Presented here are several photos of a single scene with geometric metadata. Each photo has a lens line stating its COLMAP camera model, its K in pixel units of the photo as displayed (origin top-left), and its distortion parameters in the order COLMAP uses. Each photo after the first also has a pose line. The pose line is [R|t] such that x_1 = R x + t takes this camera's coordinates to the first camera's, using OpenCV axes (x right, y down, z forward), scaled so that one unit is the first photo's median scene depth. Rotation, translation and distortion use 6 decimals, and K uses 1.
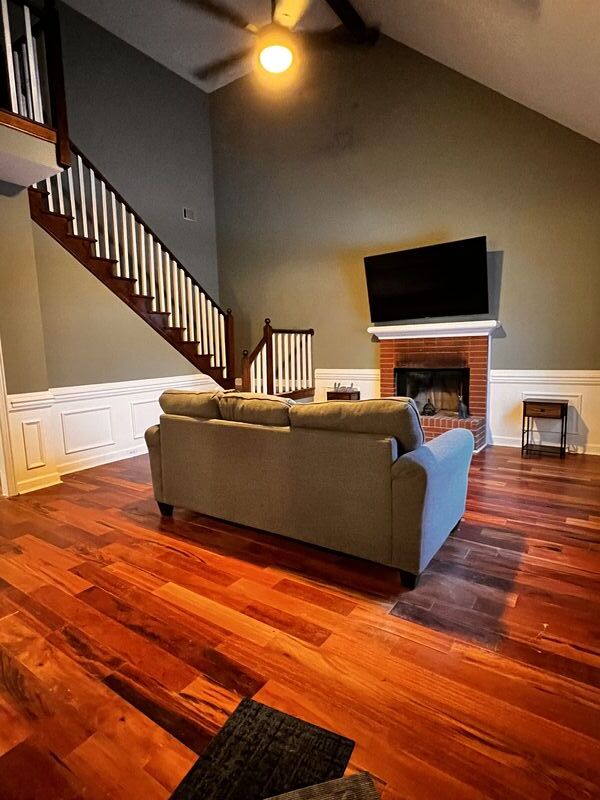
lens RADIAL K [[425.7, 0, 300.0], [0, 425.7, 400.0], [0, 0, 1]] dist [-0.001397, -0.001711]
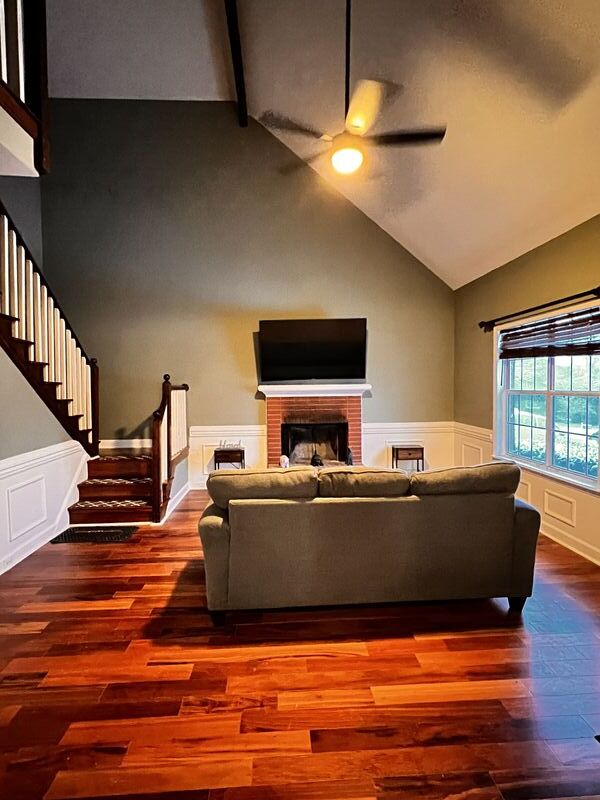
lens RADIAL K [[425.7, 0, 300.0], [0, 425.7, 400.0], [0, 0, 1]] dist [-0.001397, -0.001711]
pose [[0.790163, -0.003557, 0.612887, -0.453640], [0.064577, 0.994900, -0.077482, -0.056149], [-0.609486, 0.100802, 0.786363, 0.146400]]
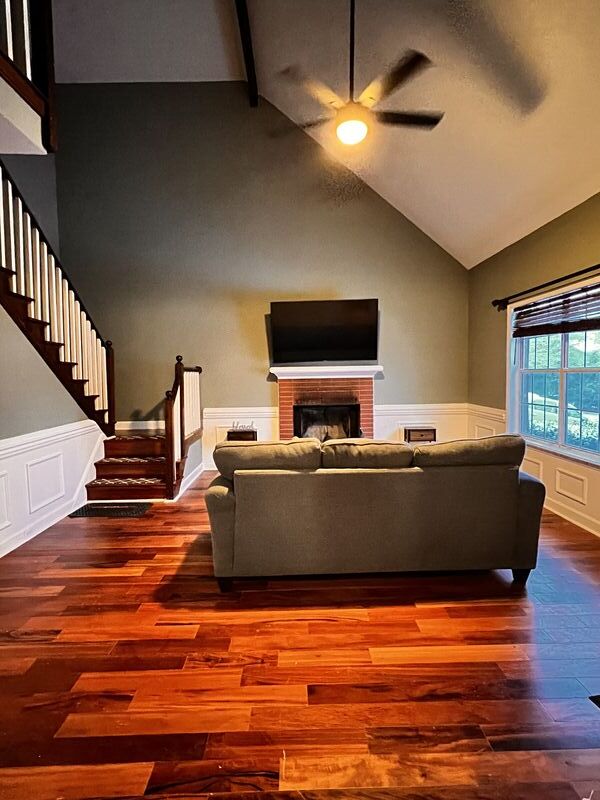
lens RADIAL K [[425.7, 0, 300.0], [0, 425.7, 400.0], [0, 0, 1]] dist [-0.001397, -0.001711]
pose [[0.815371, -0.020841, 0.578564, -0.442838], [0.064431, 0.996410, -0.054911, -0.033441], [-0.575342, 0.082050, 0.813787, 0.132375]]
